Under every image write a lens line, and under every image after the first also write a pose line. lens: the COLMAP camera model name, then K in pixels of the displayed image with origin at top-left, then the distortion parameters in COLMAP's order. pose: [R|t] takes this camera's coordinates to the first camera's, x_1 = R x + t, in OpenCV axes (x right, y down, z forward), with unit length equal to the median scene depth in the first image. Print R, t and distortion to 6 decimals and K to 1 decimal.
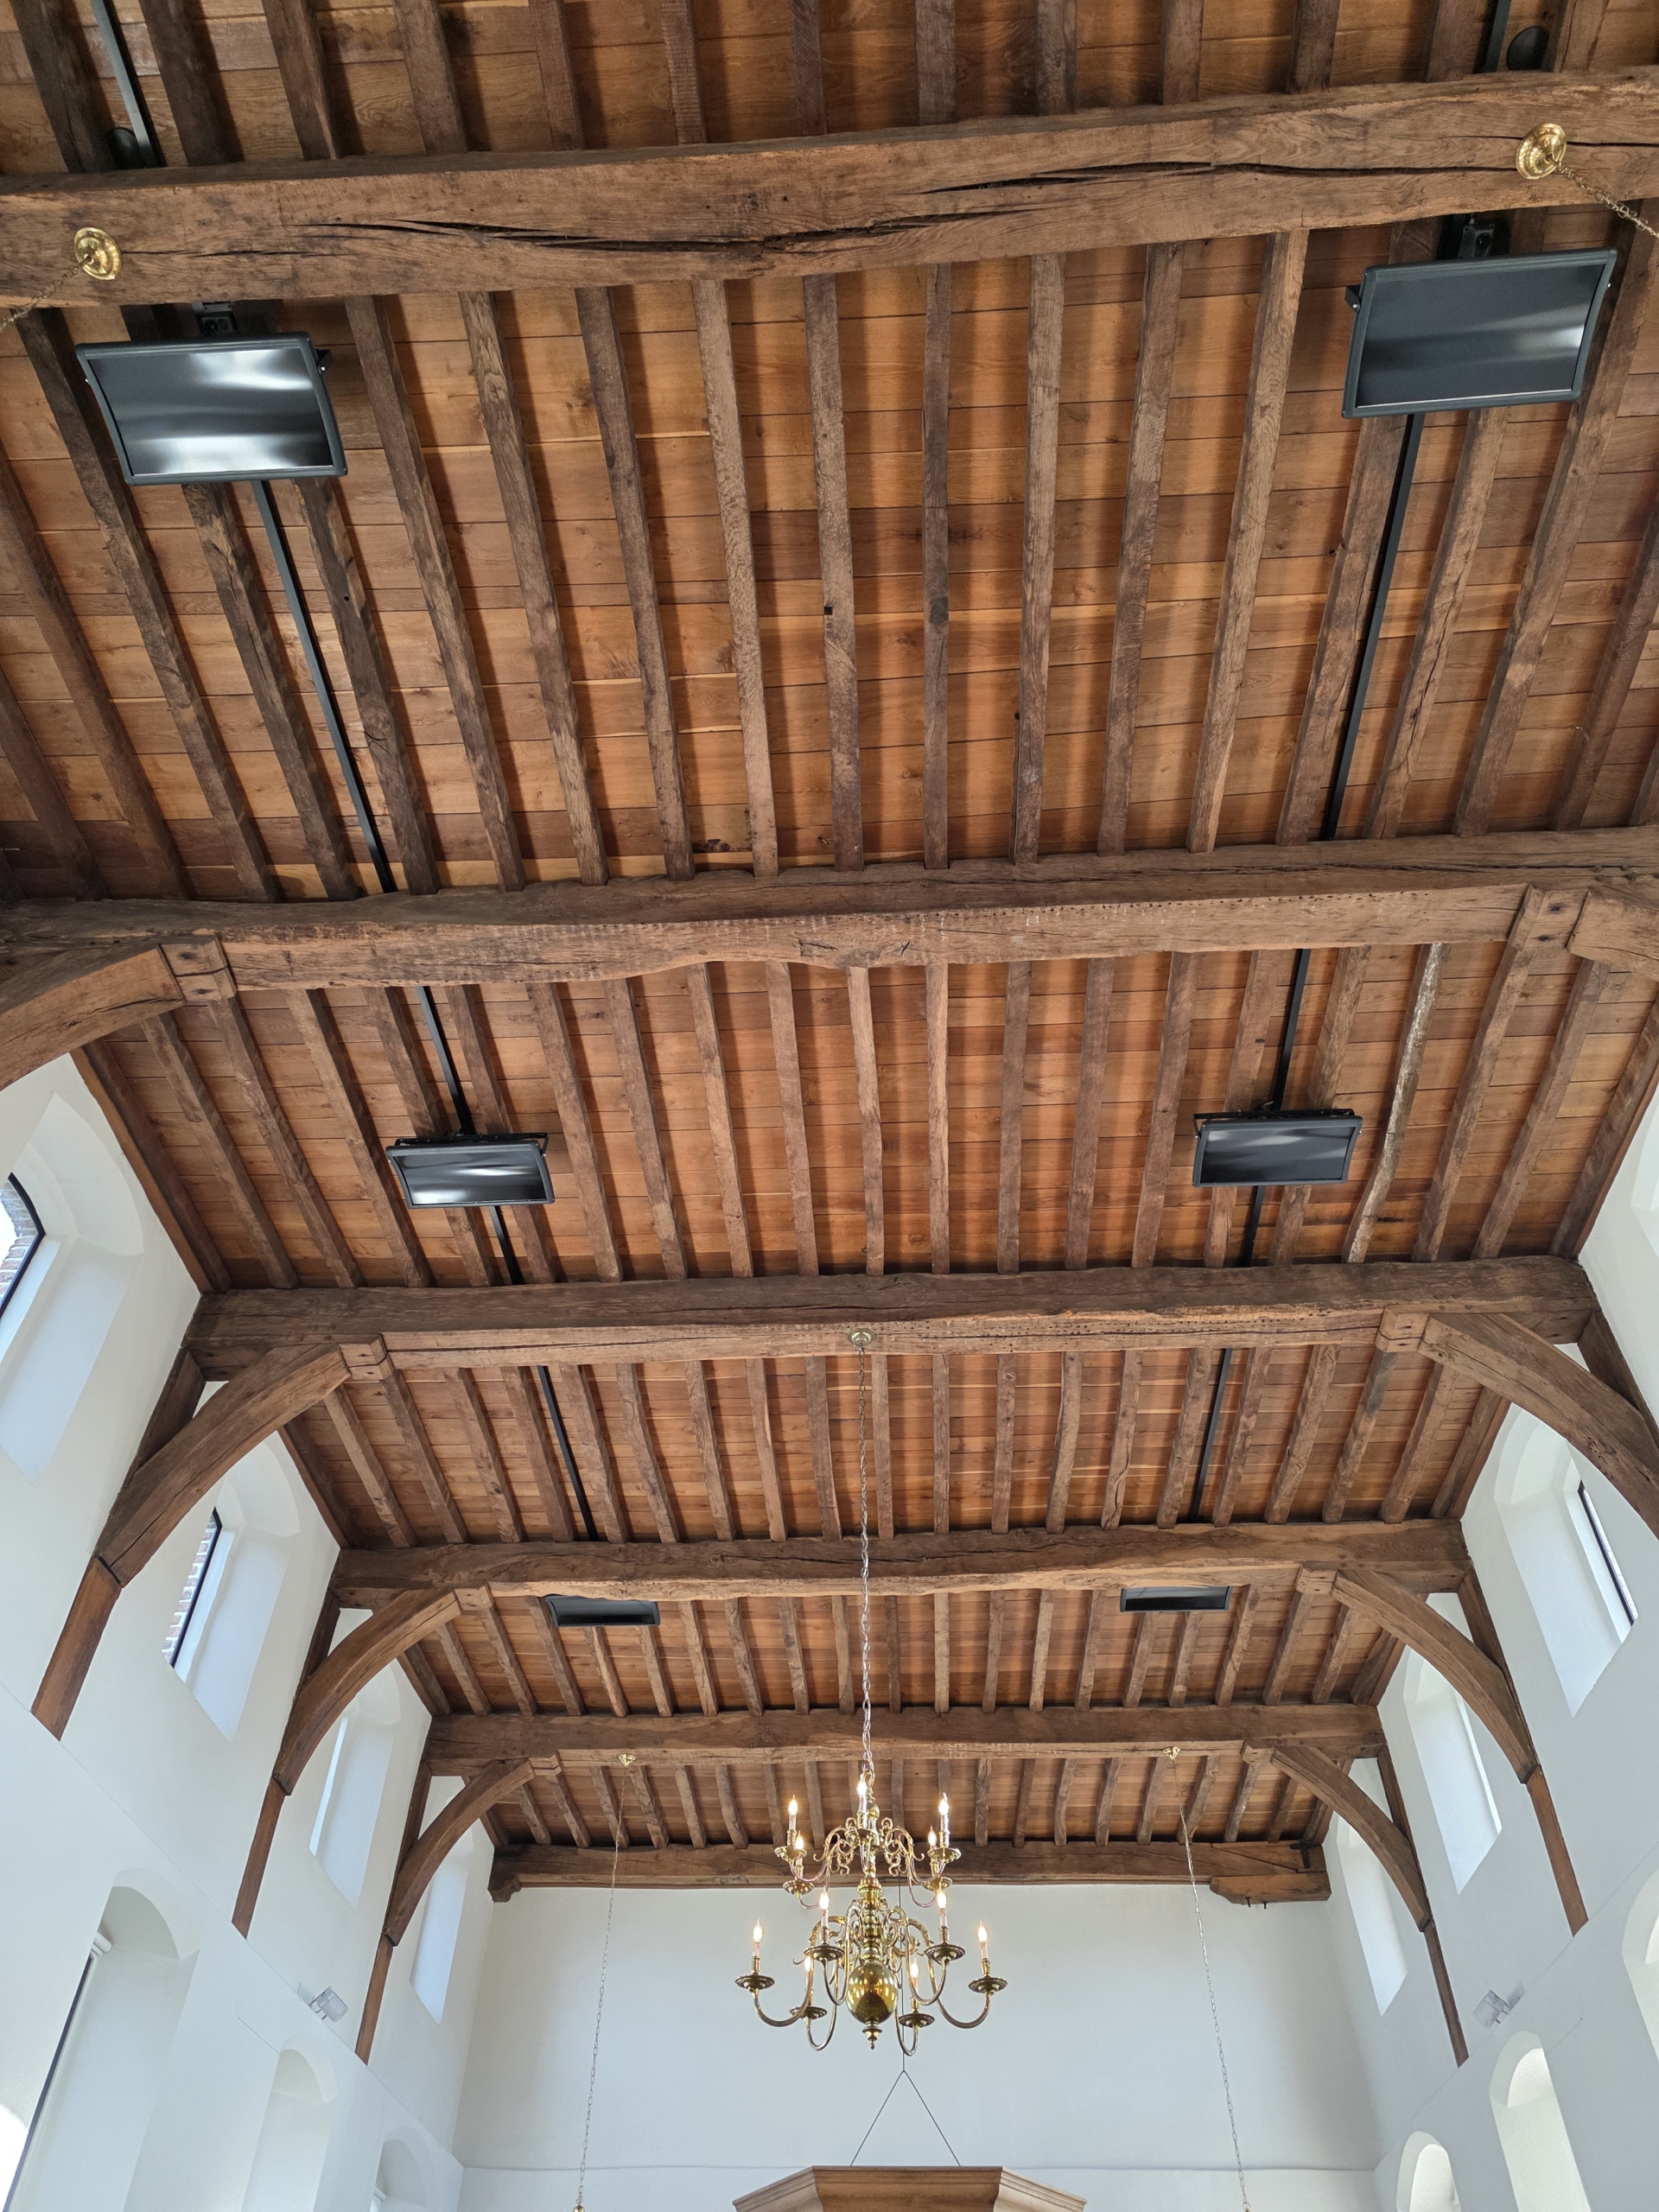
lens RADIAL K [[1505.6, 0, 841.3], [0, 1505.6, 1115.5], [0, 0, 1]] dist [0.089075, -0.087153]
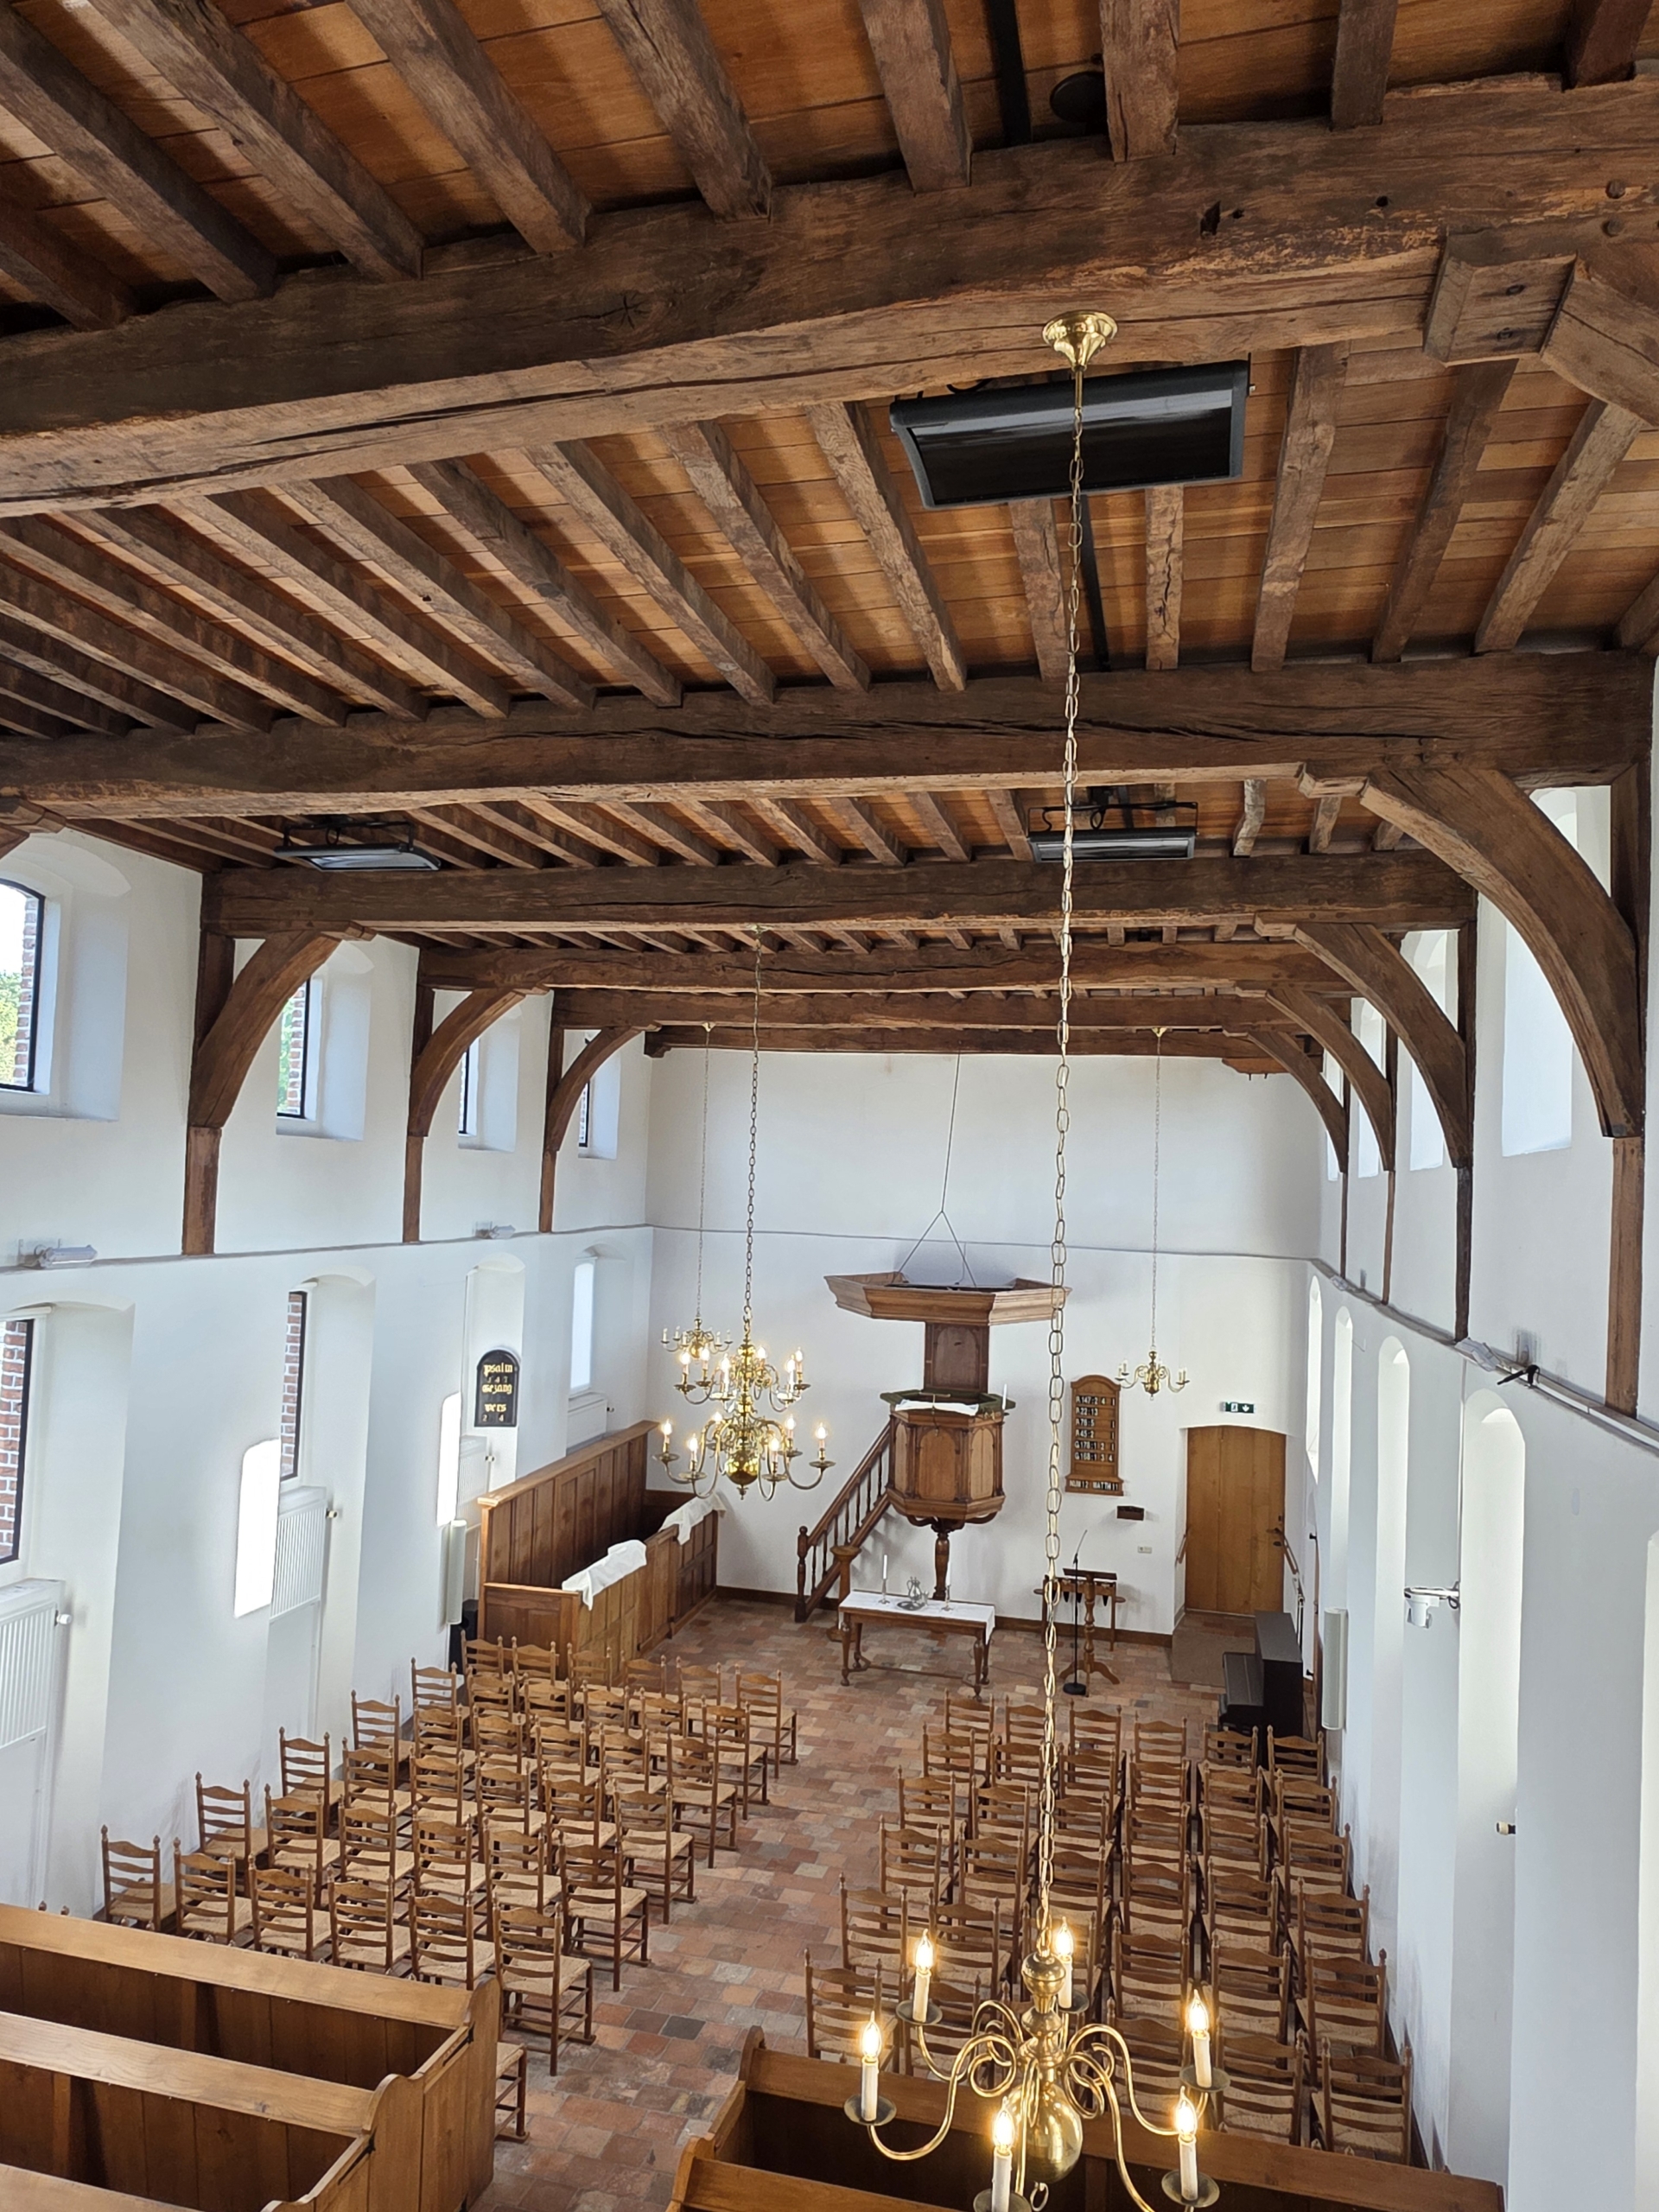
lens RADIAL K [[1475.3, 0, 829.5], [0, 1475.3, 1106.0], [0, 0, 1]] dist [0.001993, -0.000476]
pose [[0.980228, 0.026404, -0.196102, 0.271789], [0.115459, 0.728526, 0.675218, -0.463128], [0.160694, -0.684509, 0.711073, 0.173861]]
